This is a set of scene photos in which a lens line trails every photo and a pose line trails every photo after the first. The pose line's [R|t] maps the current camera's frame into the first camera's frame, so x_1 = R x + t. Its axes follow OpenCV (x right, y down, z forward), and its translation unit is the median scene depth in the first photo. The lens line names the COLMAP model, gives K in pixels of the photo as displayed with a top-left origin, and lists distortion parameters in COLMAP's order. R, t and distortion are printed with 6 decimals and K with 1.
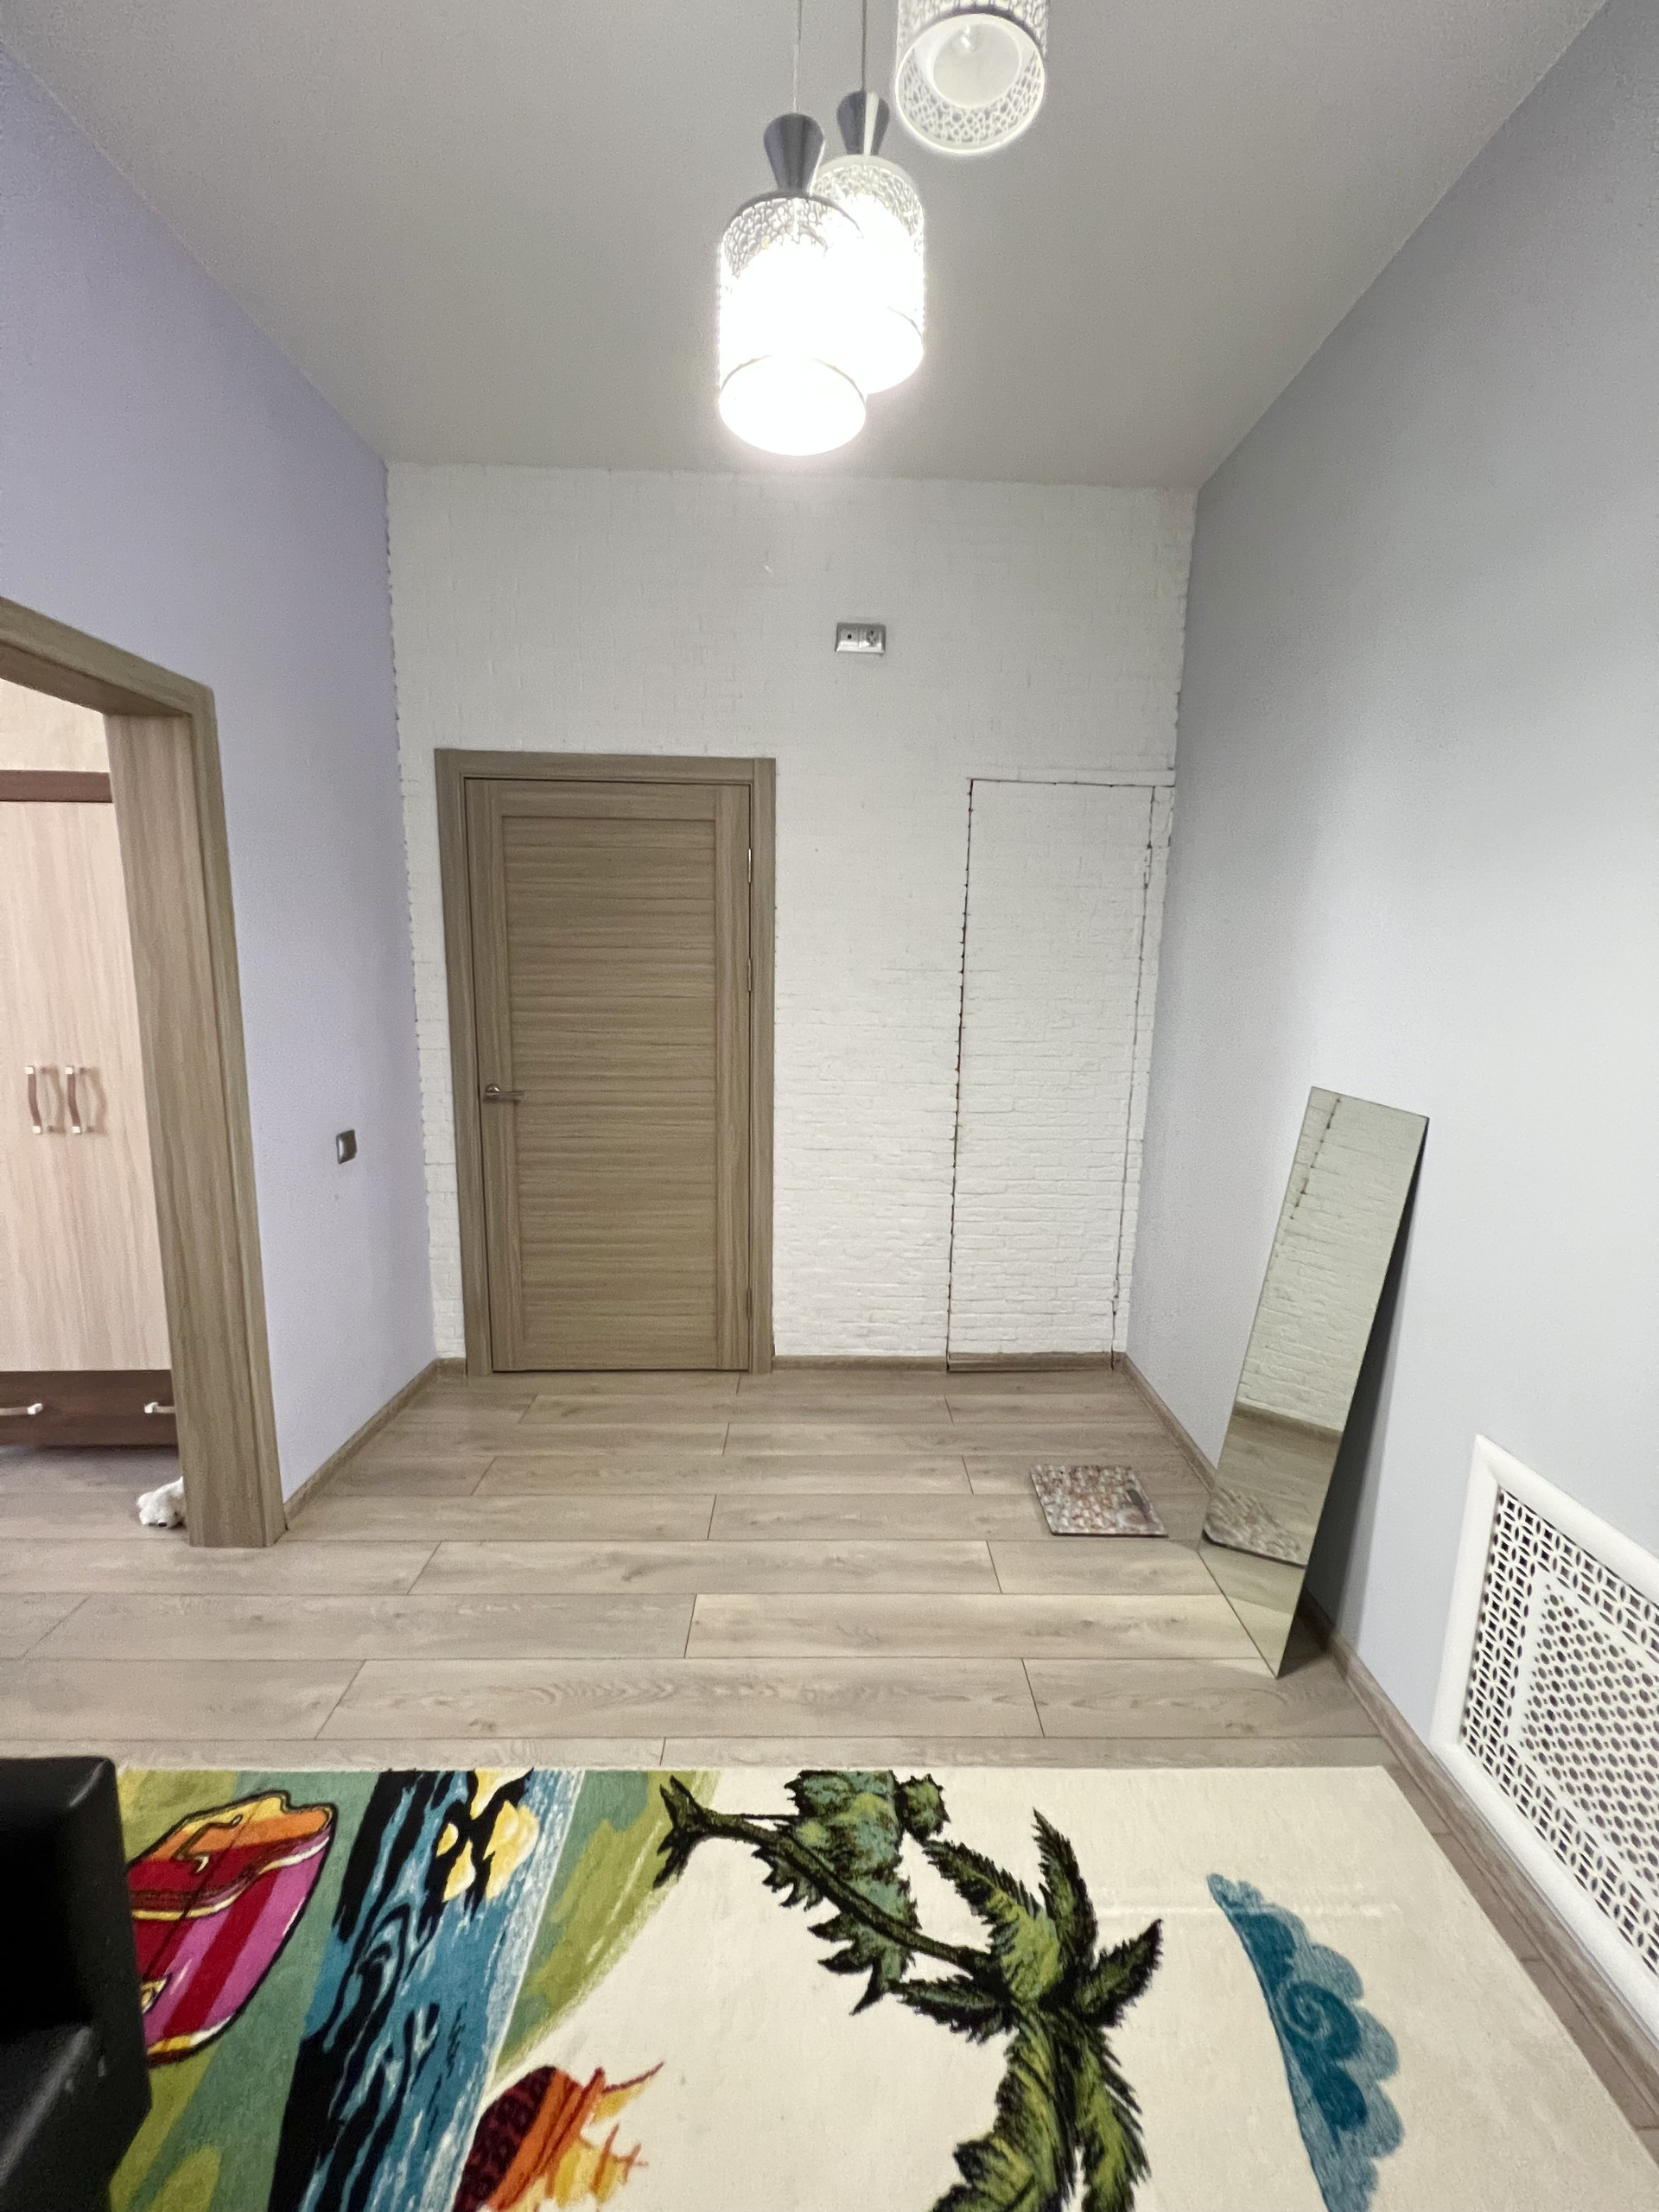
lens RADIAL K [[895.2, 0, 834.3], [0, 895.2, 1112.1], [0, 0, 1]] dist [-0.002511, 0.000082]
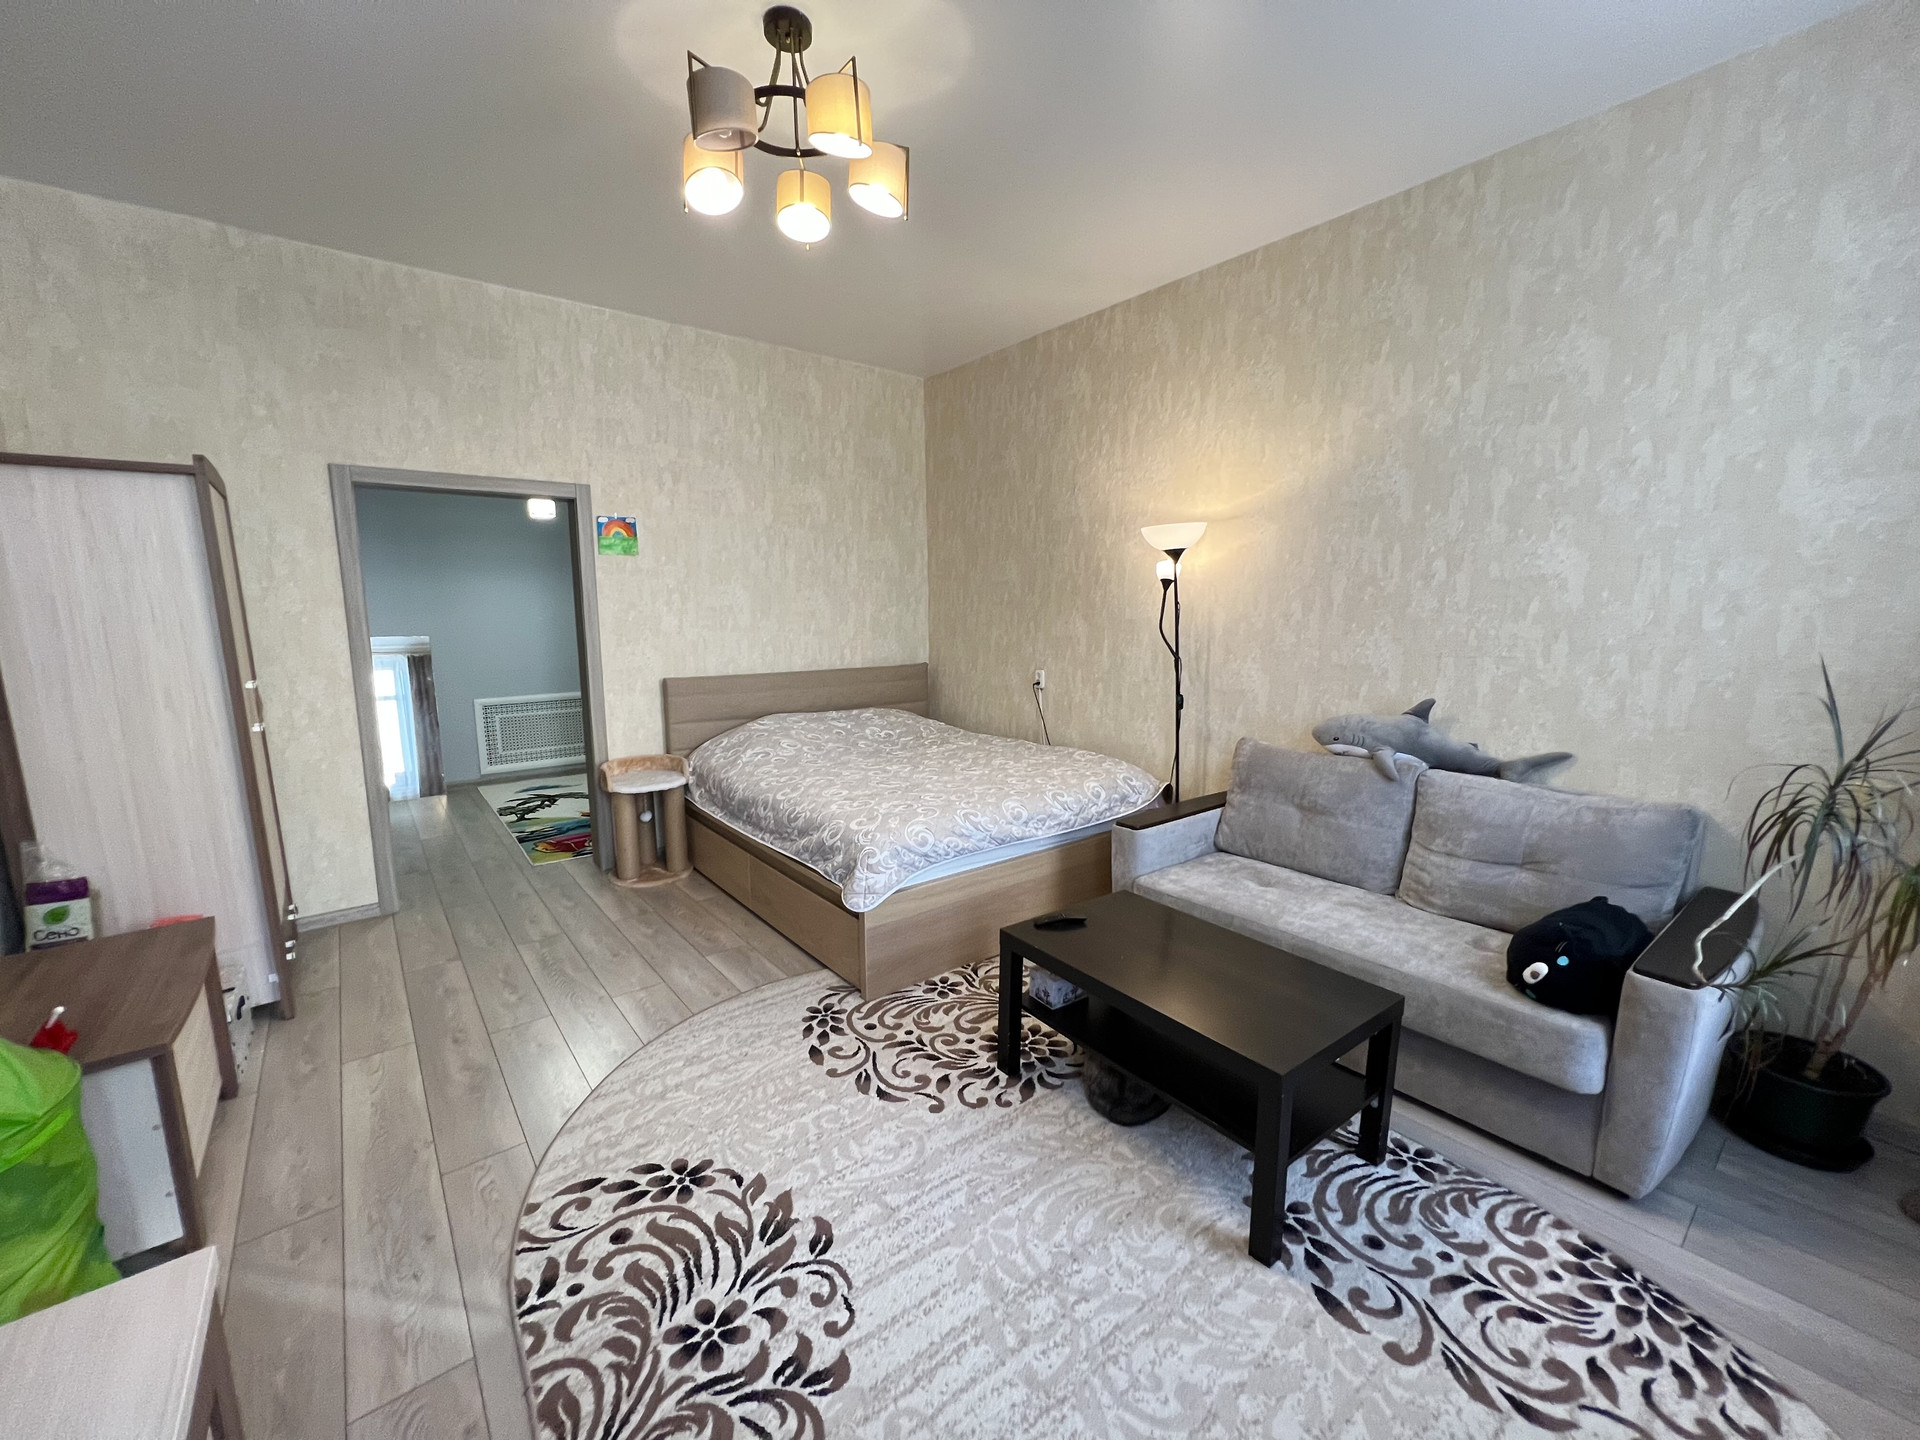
lens RADIAL K [[777.0, 0, 961.1], [0, 777.0, 716.9], [0, 0, 1]] dist [-0.002511, 0.000082]
pose [[-0.615059, -0.128234, 0.777984, -4.247554], [0.127244, 0.957611, 0.258438, -0.309103], [-0.778146, 0.257948, -0.572670, 1.417547]]
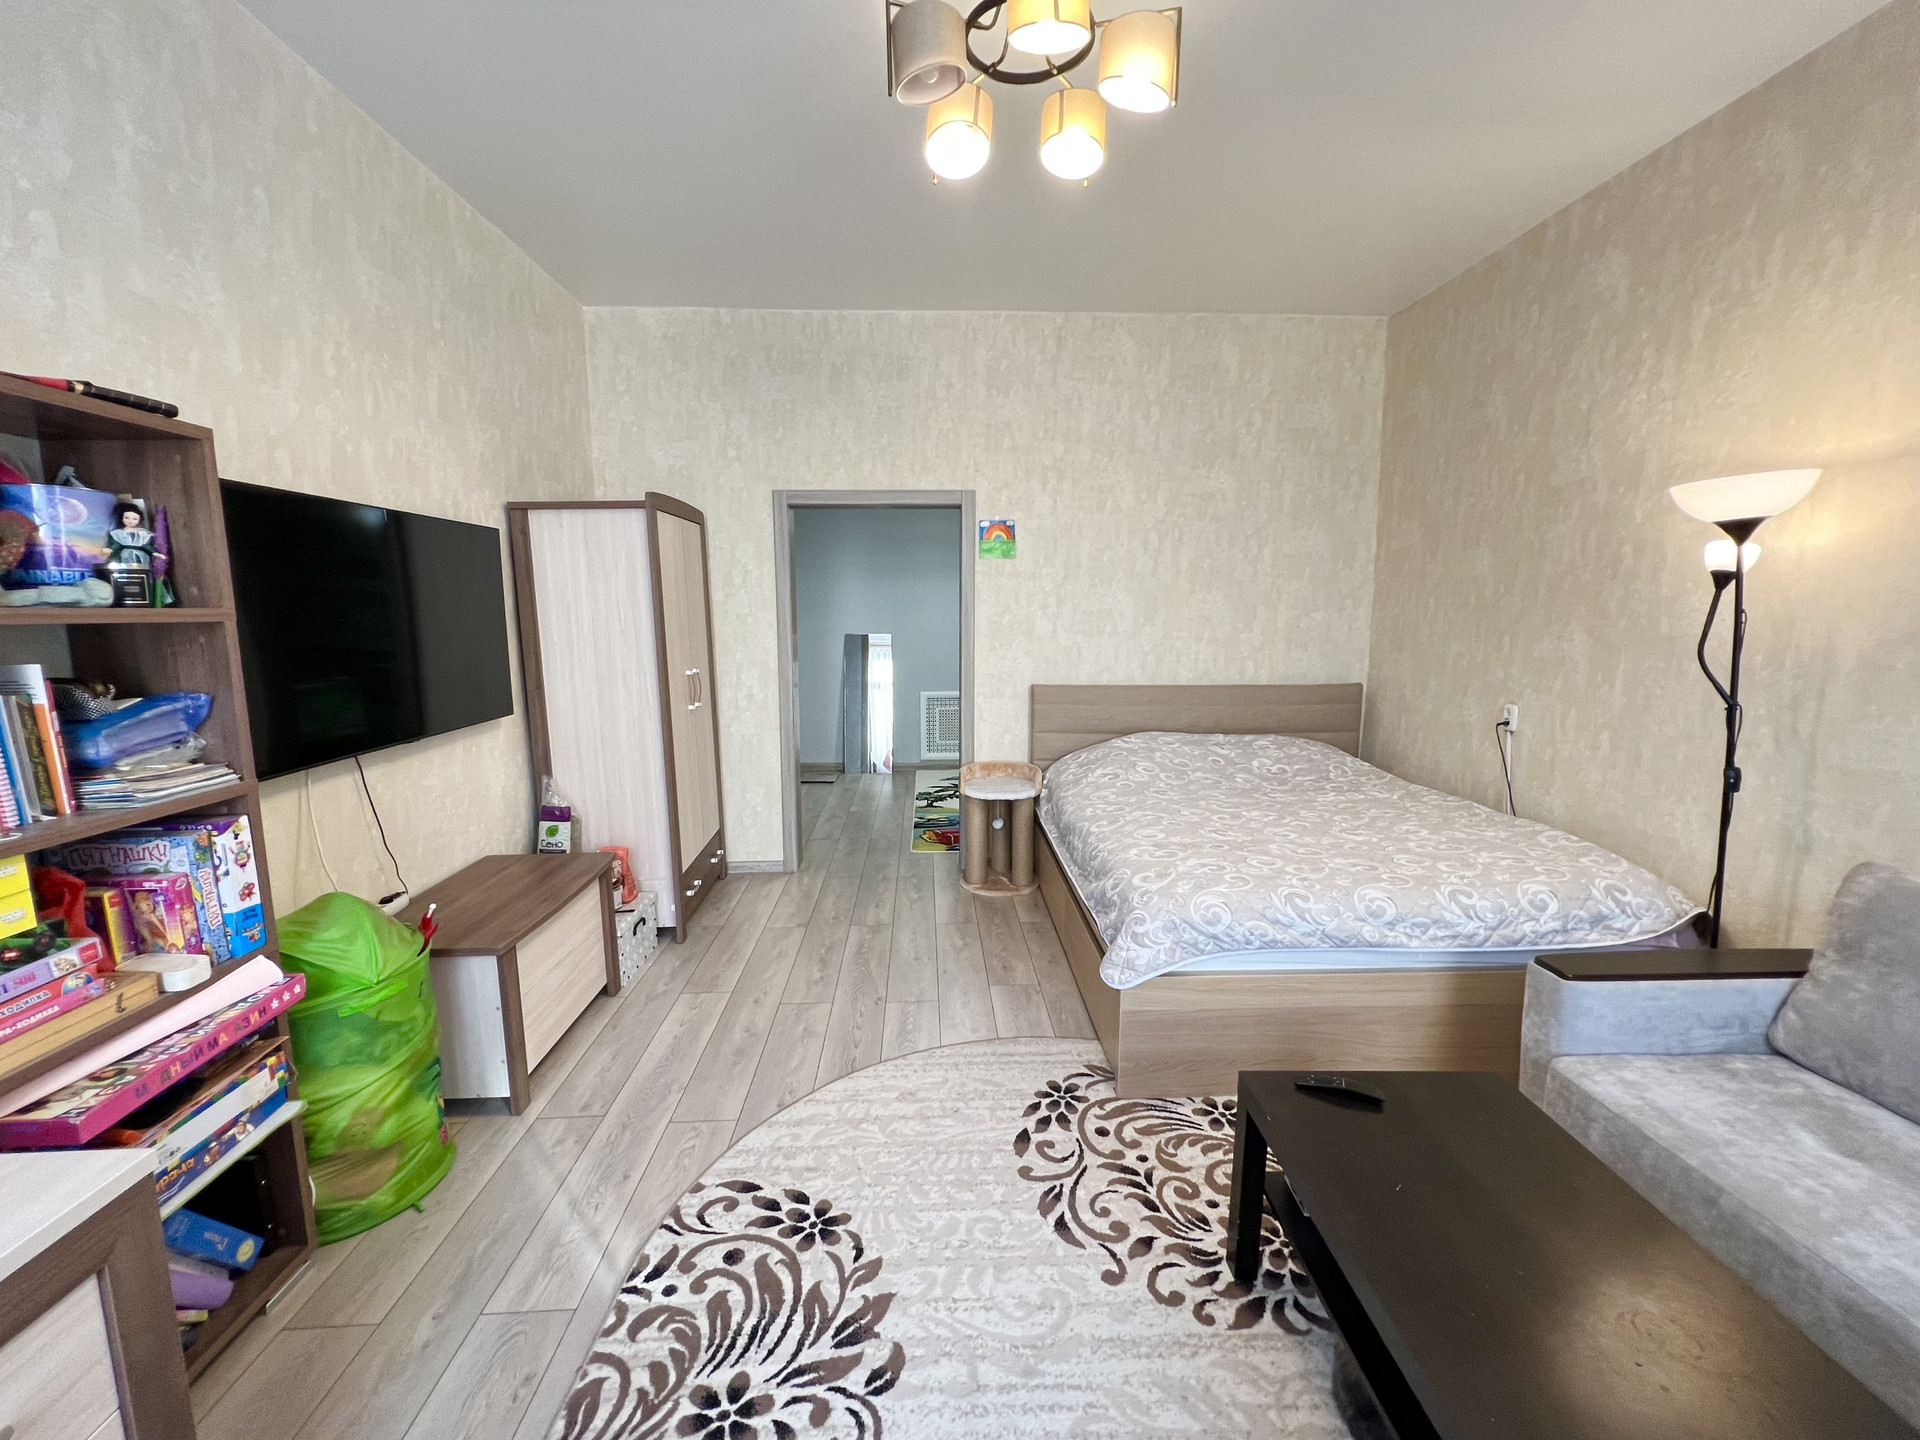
lens RADIAL K [[808.0, 0, 955.4], [0, 808.0, 717.9], [0, 0, 1]] dist [-0.004023, 0.000662]
pose [[-0.024385, -0.154818, 0.987642, -4.179667], [0.170879, 0.972751, 0.156703, -0.221300], [-0.984990, 0.172589, 0.002734, 0.837483]]
